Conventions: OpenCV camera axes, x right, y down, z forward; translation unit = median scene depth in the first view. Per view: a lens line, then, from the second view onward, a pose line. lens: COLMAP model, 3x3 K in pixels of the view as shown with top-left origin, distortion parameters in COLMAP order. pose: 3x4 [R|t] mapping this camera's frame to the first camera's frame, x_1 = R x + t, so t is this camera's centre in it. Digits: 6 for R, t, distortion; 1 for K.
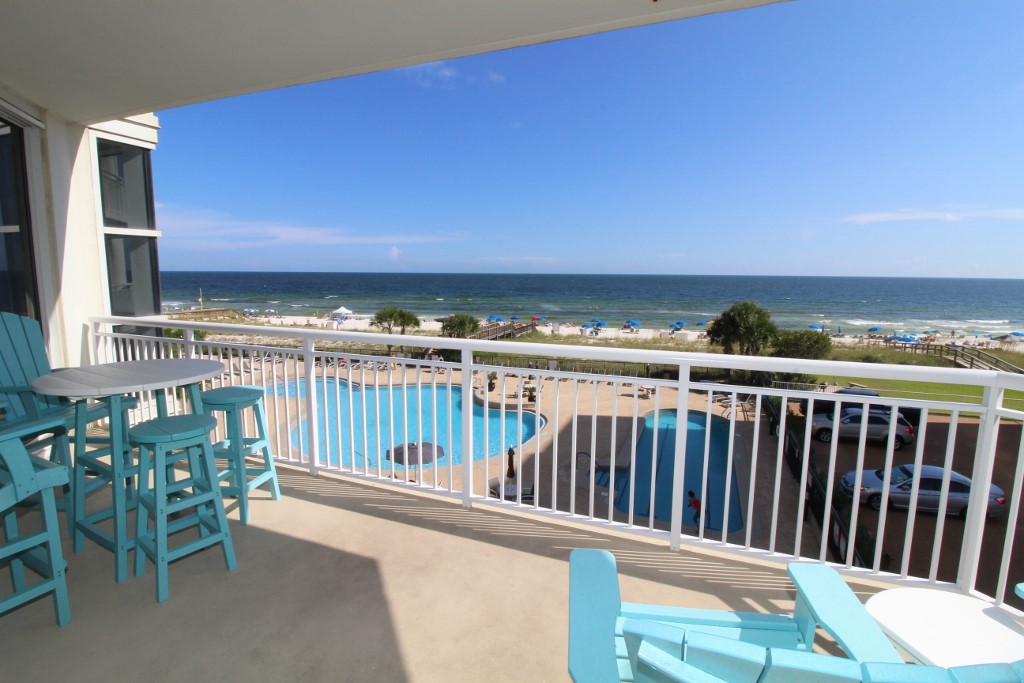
lens RADIAL K [[471.3, 0, 511.4], [0, 471.3, 328.5], [0, 0, 1]] dist [-0.000478, -0.014271]
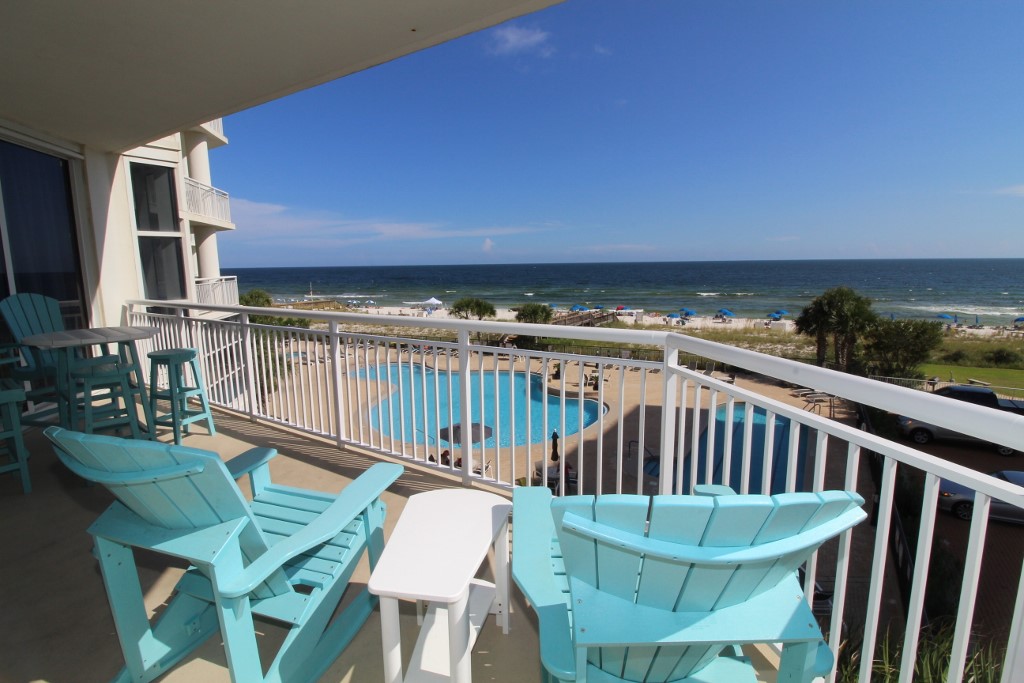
lens RADIAL K [[471.3, 0, 511.4], [0, 471.3, 328.5], [0, 0, 1]] dist [-0.000478, -0.014271]
pose [[0.981245, 0.004470, -0.192713, 0.049332], [-0.000485, 0.999785, 0.020721, 0.003250], [0.192764, -0.020239, 0.981036, -0.010458]]
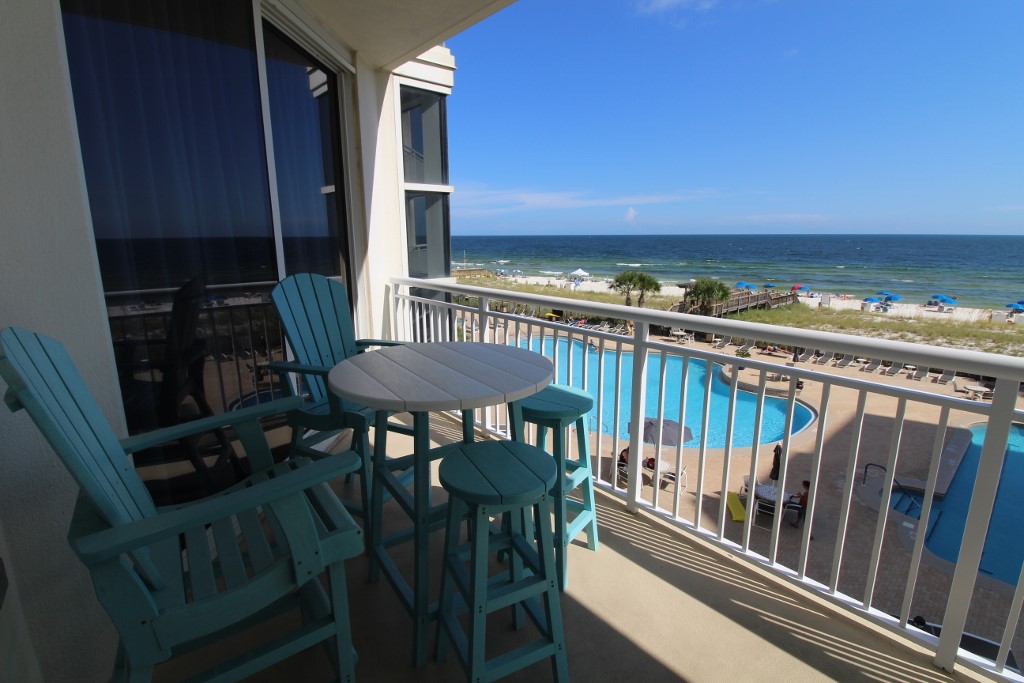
lens RADIAL K [[471.3, 0, 511.4], [0, 471.3, 328.5], [0, 0, 1]] dist [-0.000478, -0.014271]
pose [[0.885812, 0.078795, -0.457306, -0.026652], [-0.042805, 0.995151, 0.088553, -0.002088], [0.462066, -0.058866, 0.884890, 0.028625]]
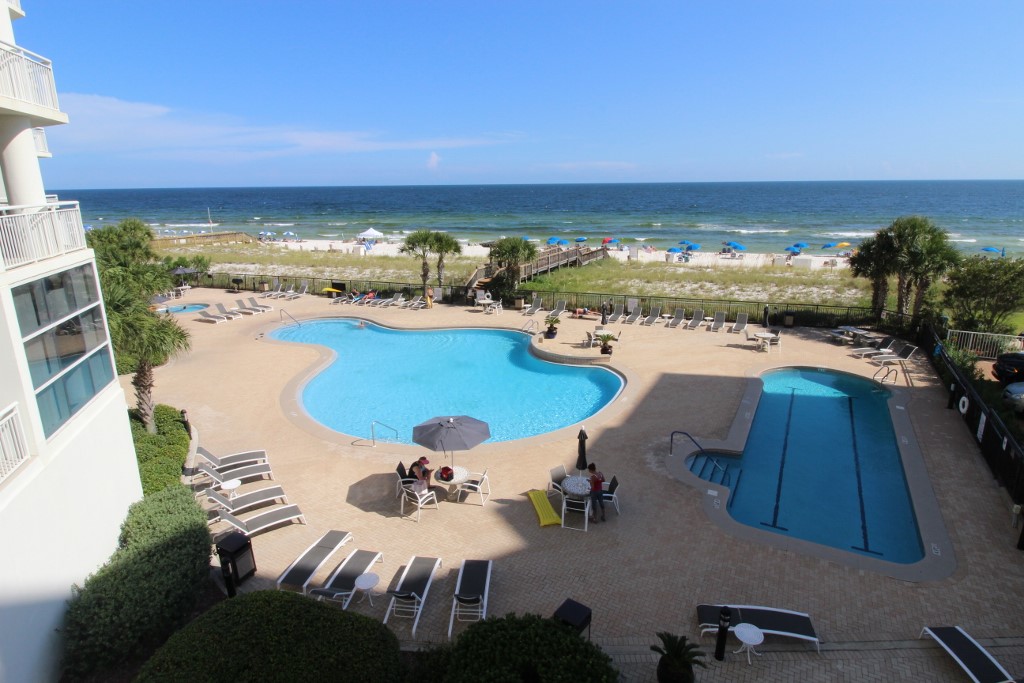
lens RADIAL K [[563.8, 0, 510.9], [0, 563.8, 320.4], [0, 0, 1]] dist [0.003550, -0.001018]
pose [[0.993769, 0.008345, -0.111149, -0.007104], [0.005122, 0.992721, 0.120328, -0.007291], [0.111345, -0.120148, 0.986492, 0.077467]]
